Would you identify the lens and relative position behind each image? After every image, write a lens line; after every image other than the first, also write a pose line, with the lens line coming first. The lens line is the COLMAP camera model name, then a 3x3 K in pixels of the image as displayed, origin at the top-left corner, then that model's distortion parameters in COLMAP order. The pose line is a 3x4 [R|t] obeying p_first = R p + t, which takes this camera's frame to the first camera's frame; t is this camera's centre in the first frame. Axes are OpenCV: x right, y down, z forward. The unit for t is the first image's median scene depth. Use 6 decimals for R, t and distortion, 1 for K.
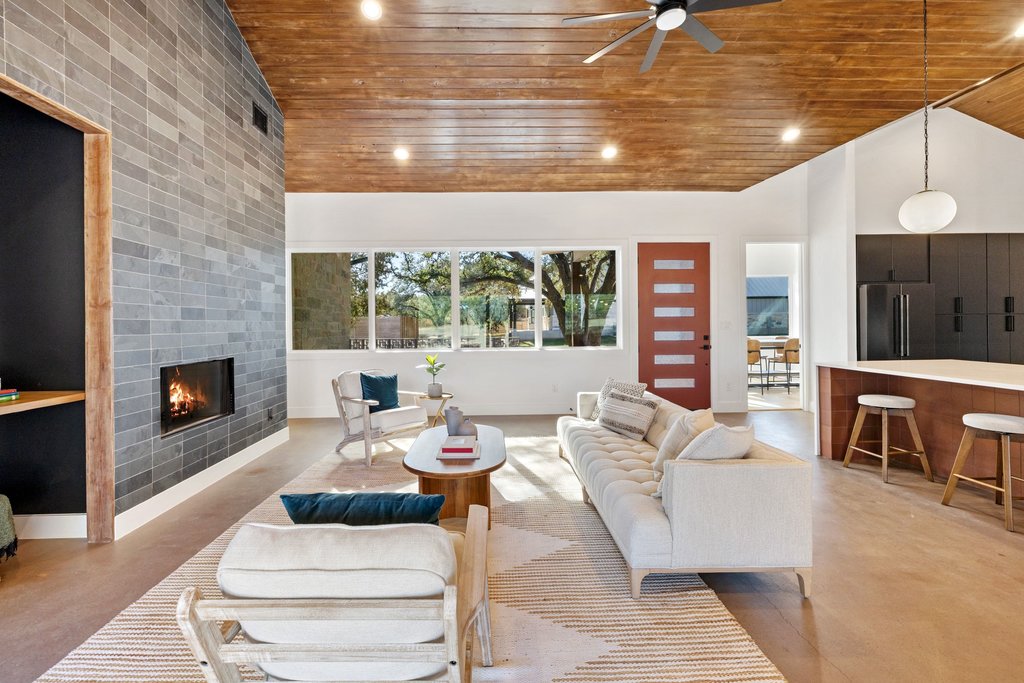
lens RADIAL K [[445.8, 0, 496.1], [0, 445.8, 321.8], [0, 0, 1]] dist [0.008286, -0.001508]
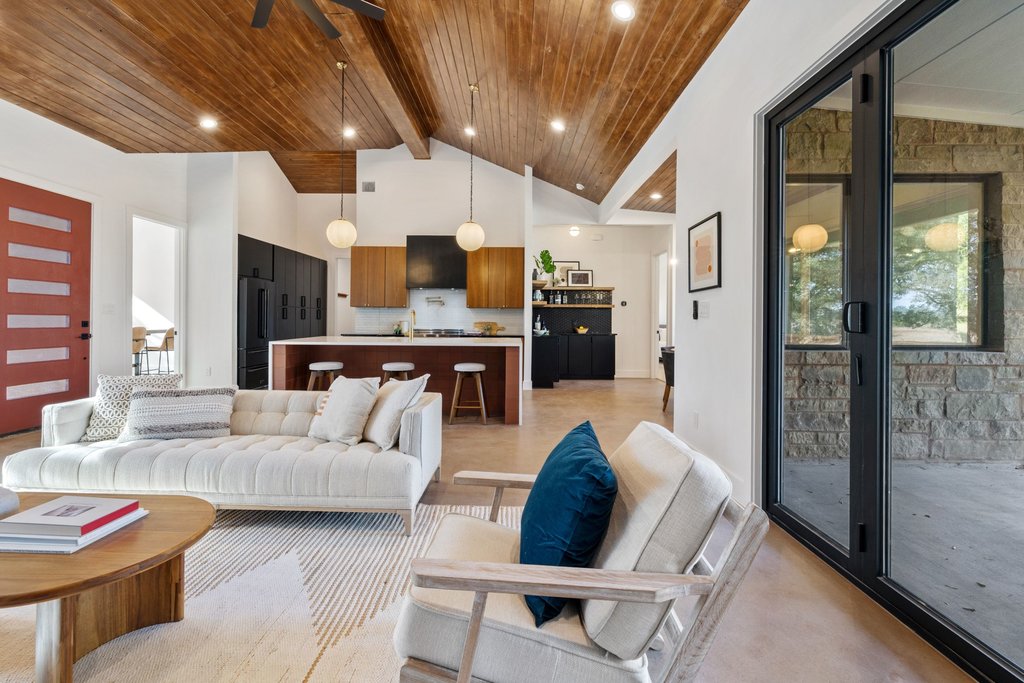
lens RADIAL K [[445.8, 0, 503.4], [0, 445.8, 321.7], [0, 0, 1]] dist [0.008286, -0.001508]
pose [[0.037055, 0.006280, 0.999294, -0.324530], [-0.012164, 0.999909, -0.005832, 0.030802], [-0.999239, -0.011939, 0.037128, 0.278617]]
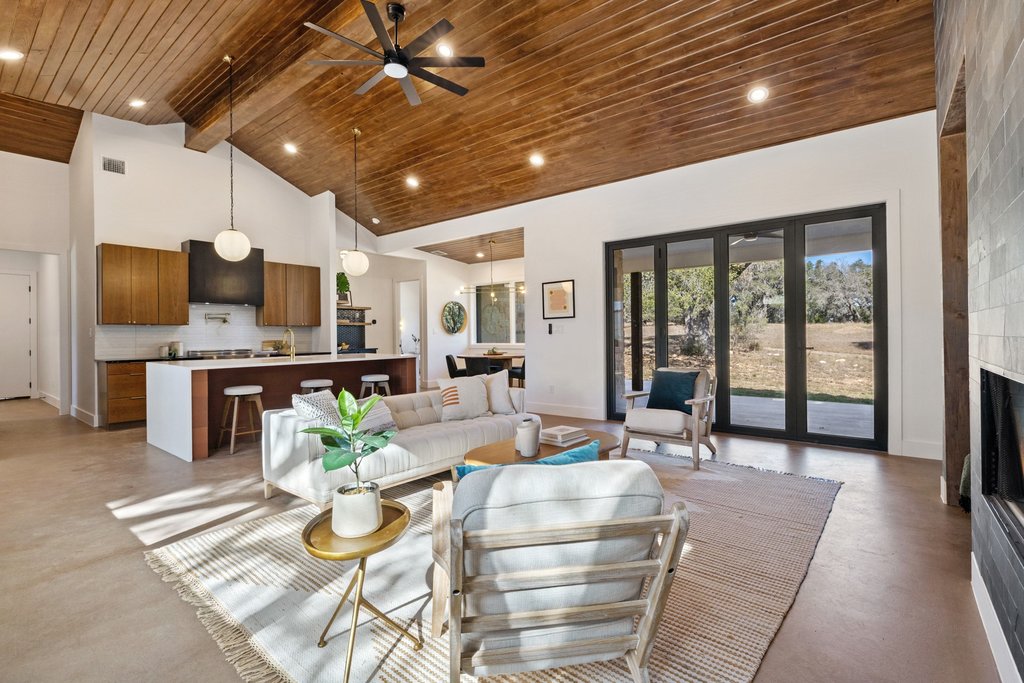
lens RADIAL K [[475.1, 0, 506.8], [0, 475.1, 334.4], [0, 0, 1]] dist [0.000536, -0.000026]
pose [[-0.760505, 0.017220, 0.649103, -0.391270], [0.015394, 0.999845, -0.008488, 0.029667], [-0.649149, 0.003537, -0.760653, 1.035981]]
